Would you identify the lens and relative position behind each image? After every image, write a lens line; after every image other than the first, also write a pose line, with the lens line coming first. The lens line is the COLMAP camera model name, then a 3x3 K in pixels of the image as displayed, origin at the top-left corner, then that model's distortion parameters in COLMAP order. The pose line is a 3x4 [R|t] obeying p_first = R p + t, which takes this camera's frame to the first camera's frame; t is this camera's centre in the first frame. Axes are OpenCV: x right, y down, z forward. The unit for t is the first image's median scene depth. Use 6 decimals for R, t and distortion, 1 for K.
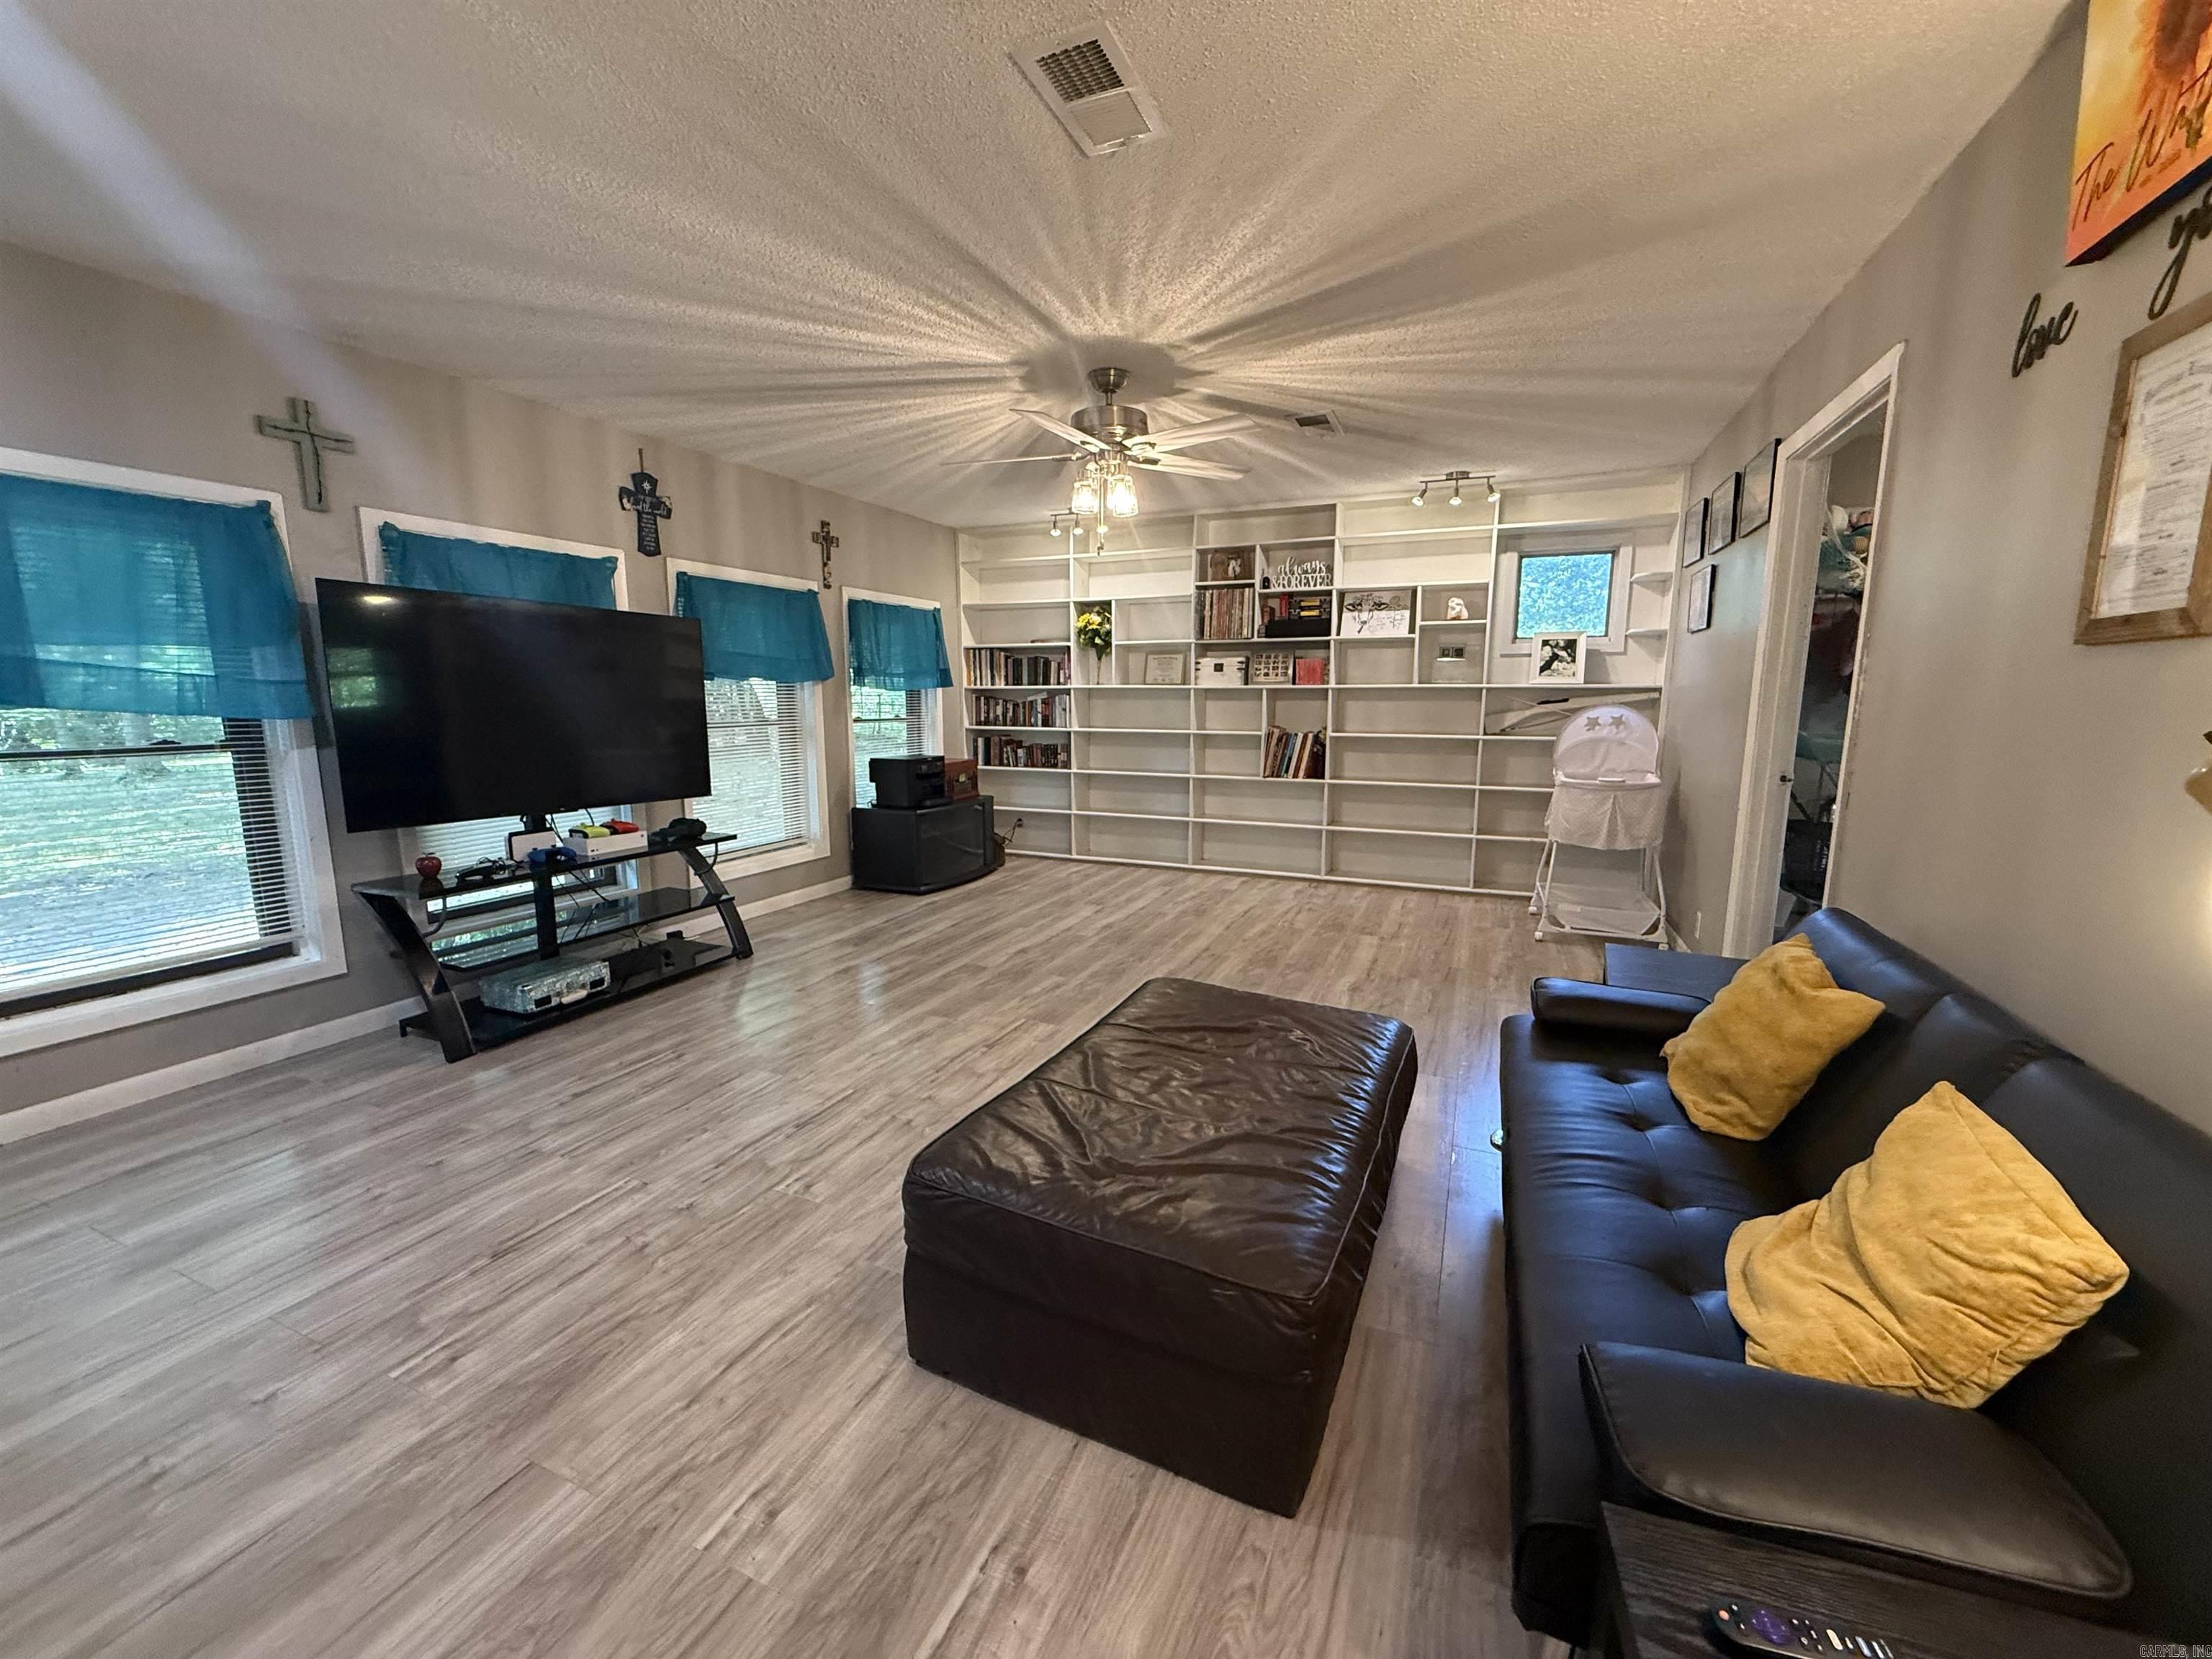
lens RADIAL K [[882.1, 0, 1101.8], [0, 882.1, 834.5], [0, 0, 1]] dist [0.001032, -0.000542]
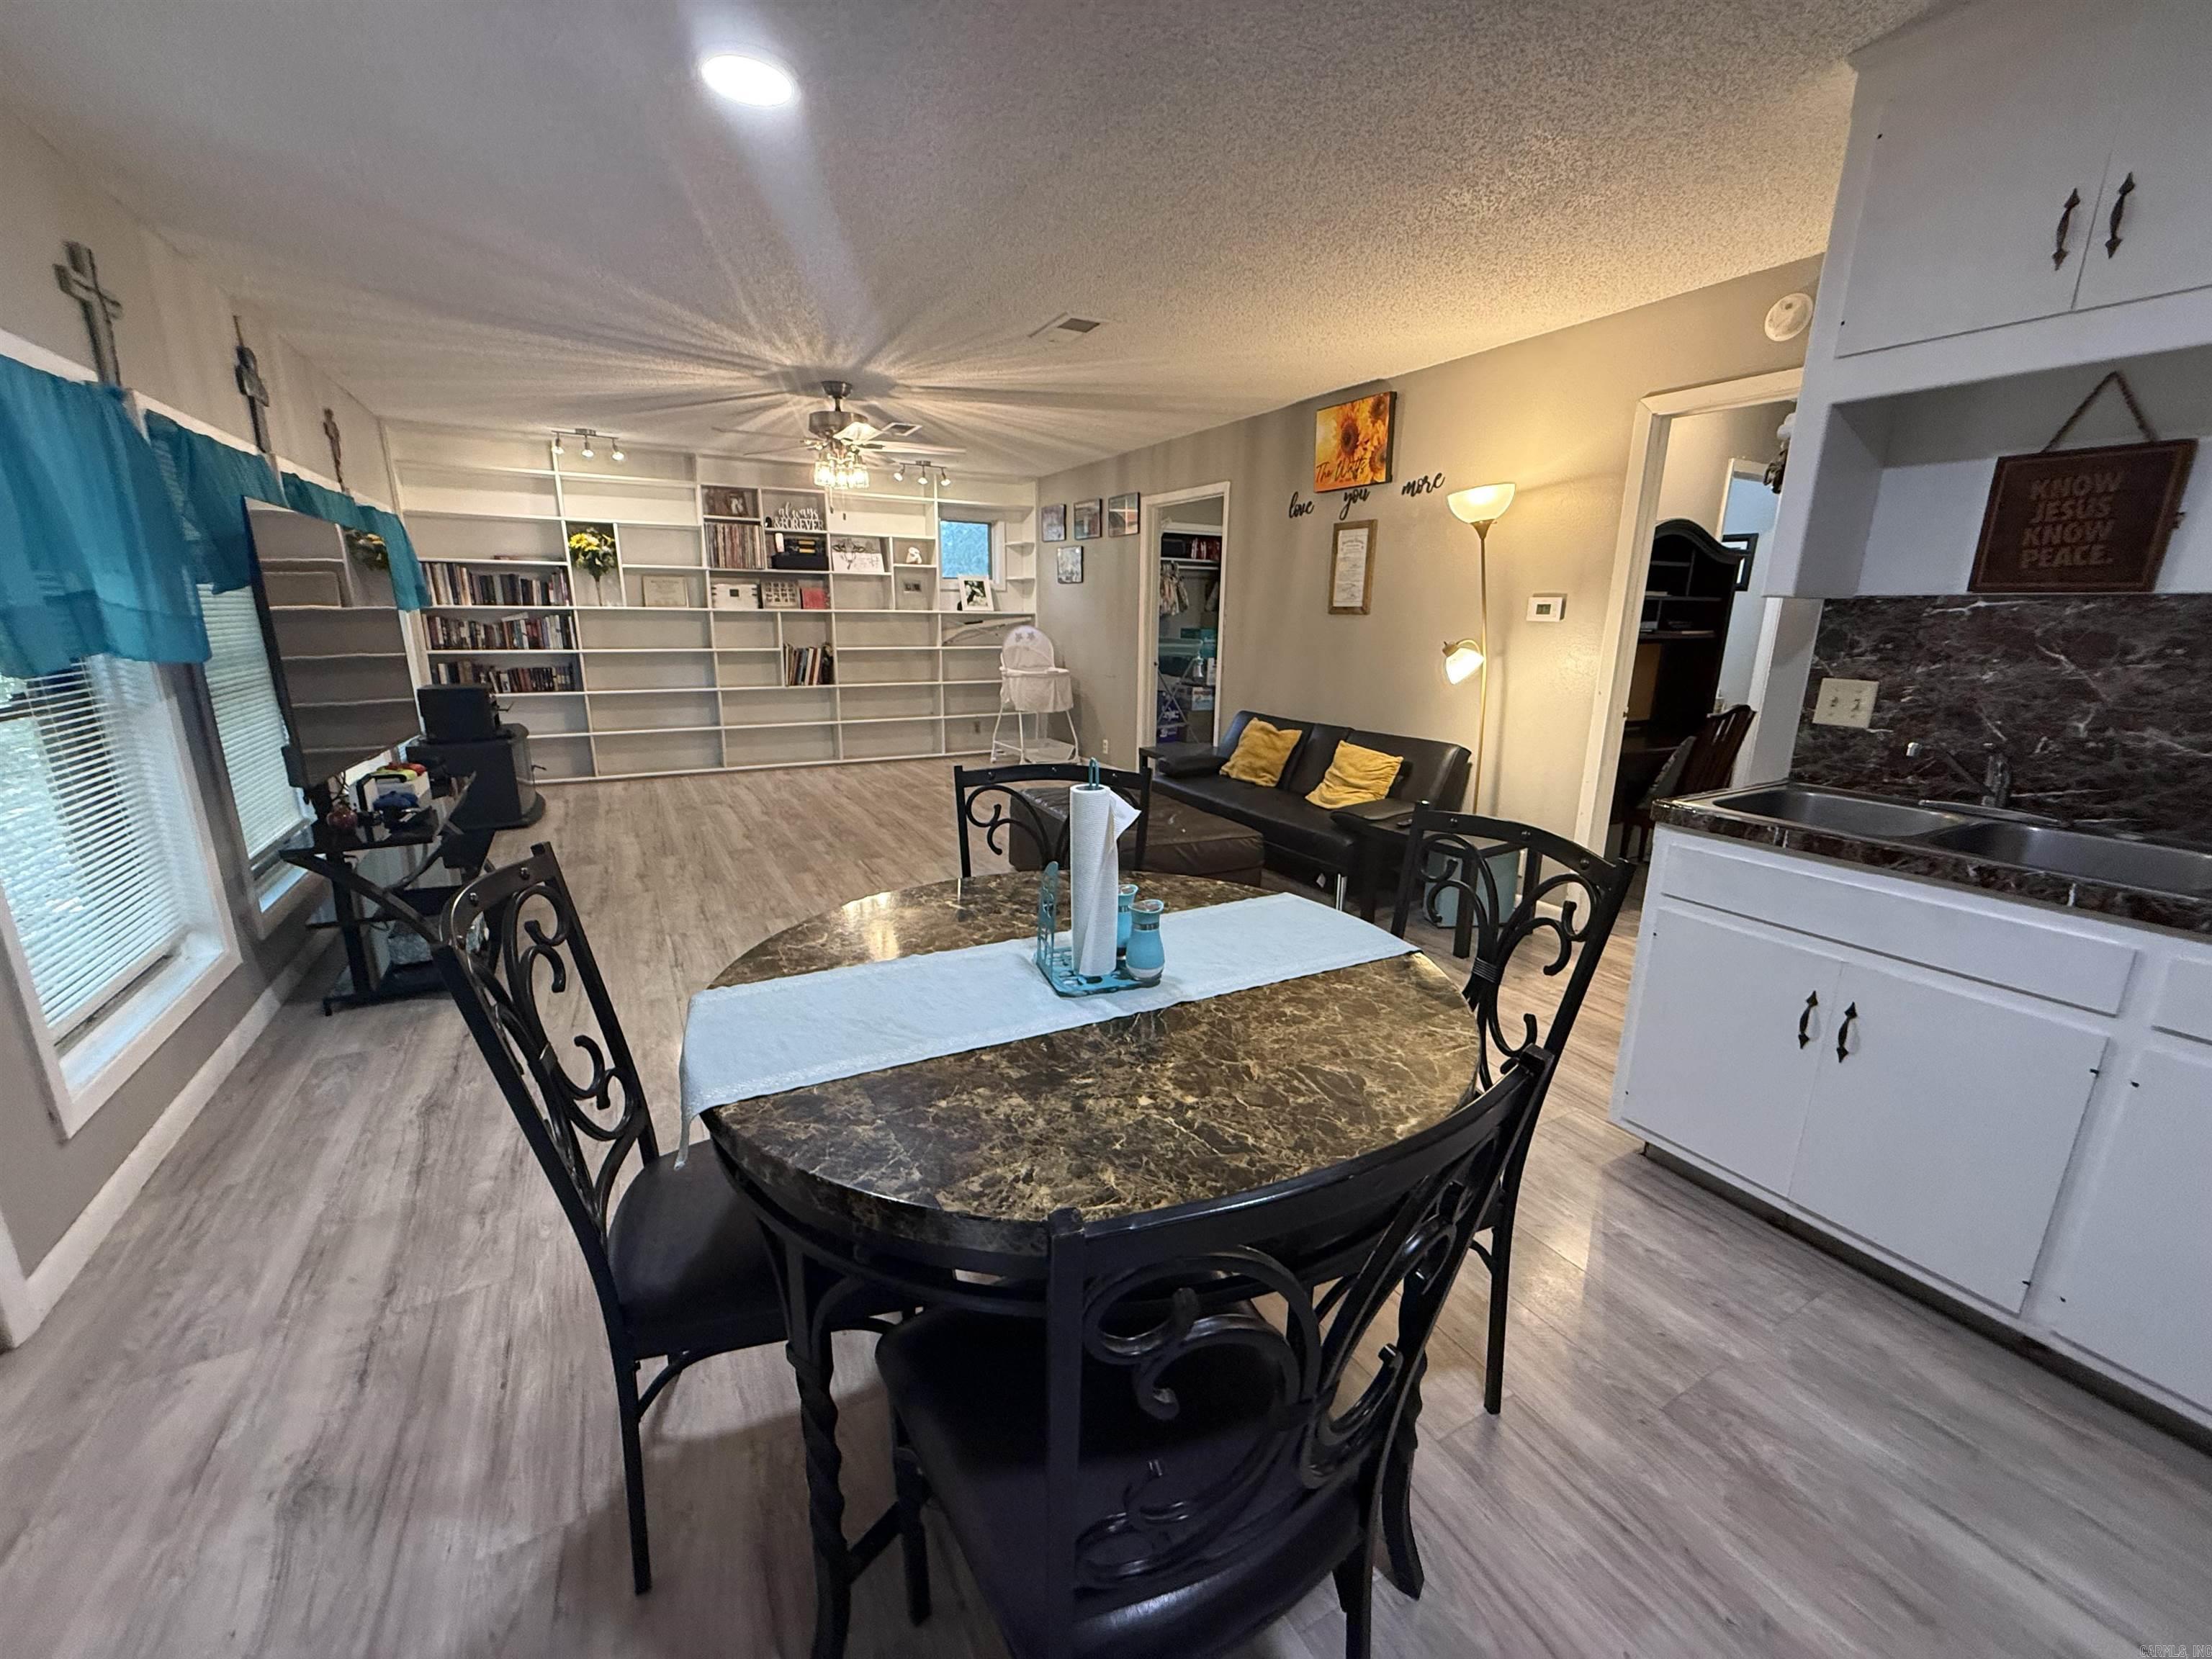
lens RADIAL K [[882.1, 0, 1100.4], [0, 882.1, 836.7], [0, 0, 1]] dist [0.001032, -0.000542]
pose [[0.607185, -0.191774, 0.771070, -0.764377], [0.113014, 0.981414, 0.155096, -0.001026], [-0.786482, -0.007030, 0.617573, -0.137176]]
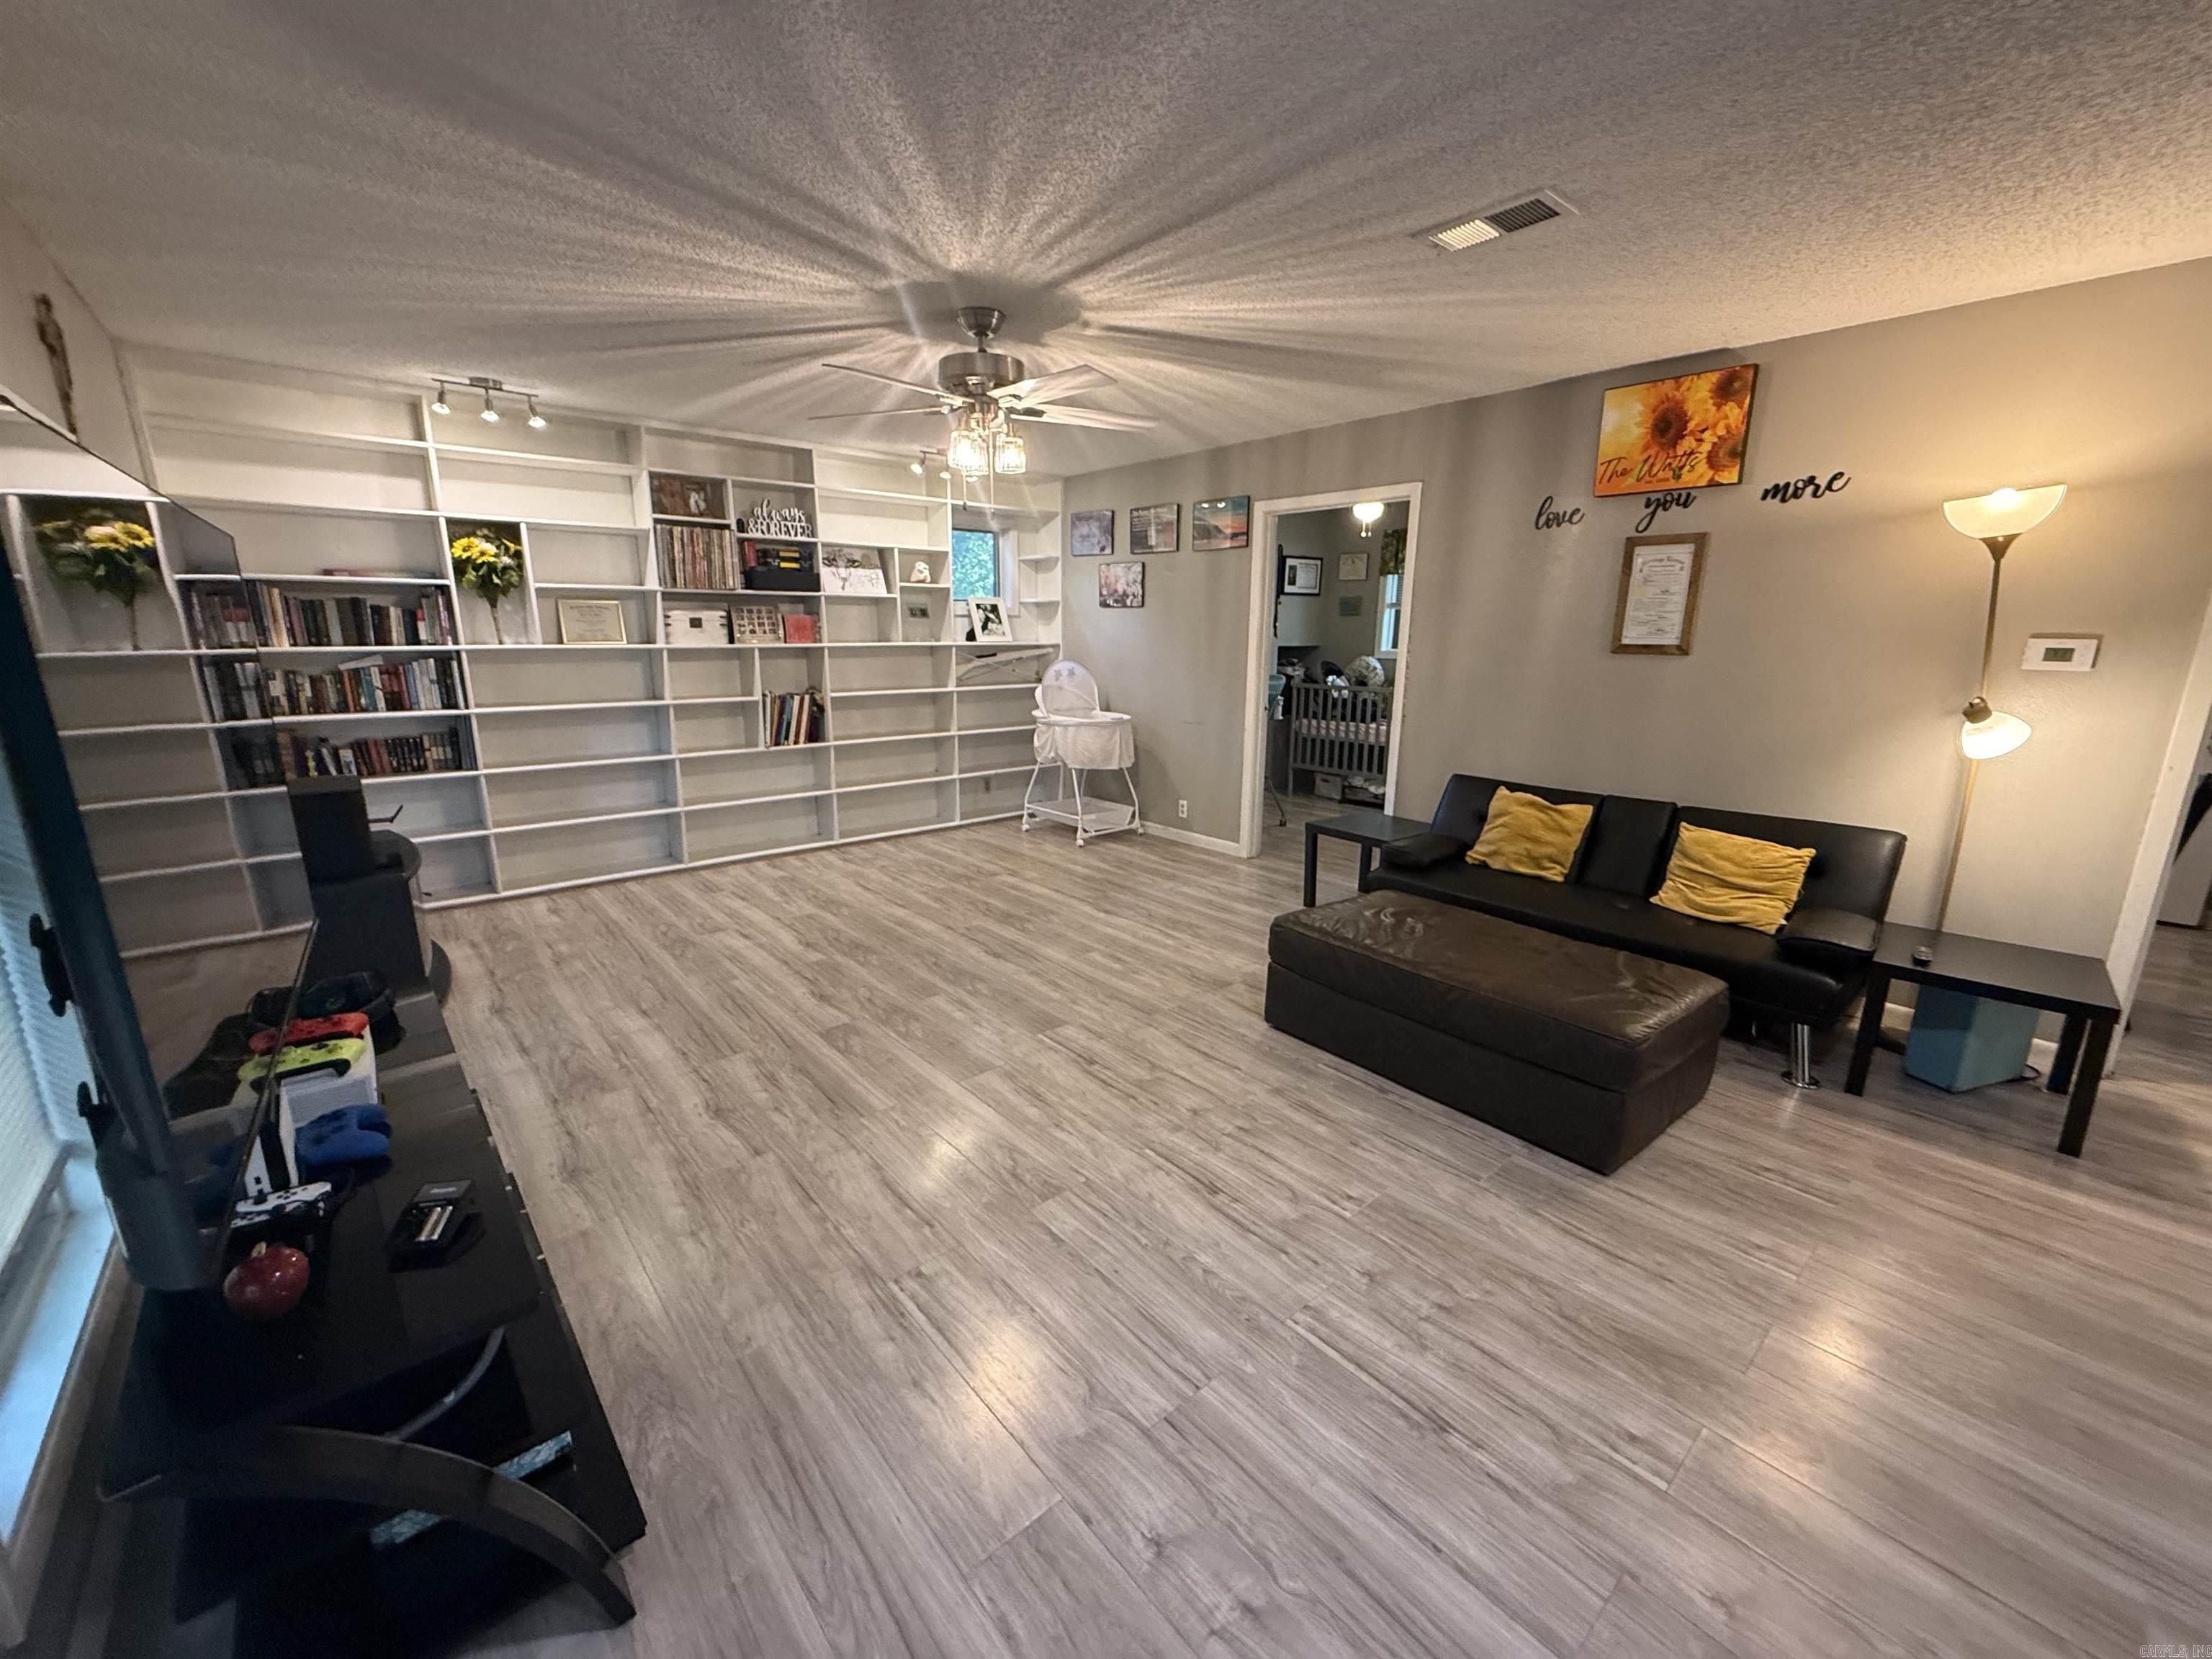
lens RADIAL K [[882.1, 0, 1100.8], [0, 882.1, 836.5], [0, 0, 1]] dist [0.001032, -0.000542]
pose [[0.434063, -0.207609, 0.876635, -0.681628], [0.134450, 0.977115, 0.164832, -0.113040], [-0.890793, 0.046316, 0.452042, 0.423591]]
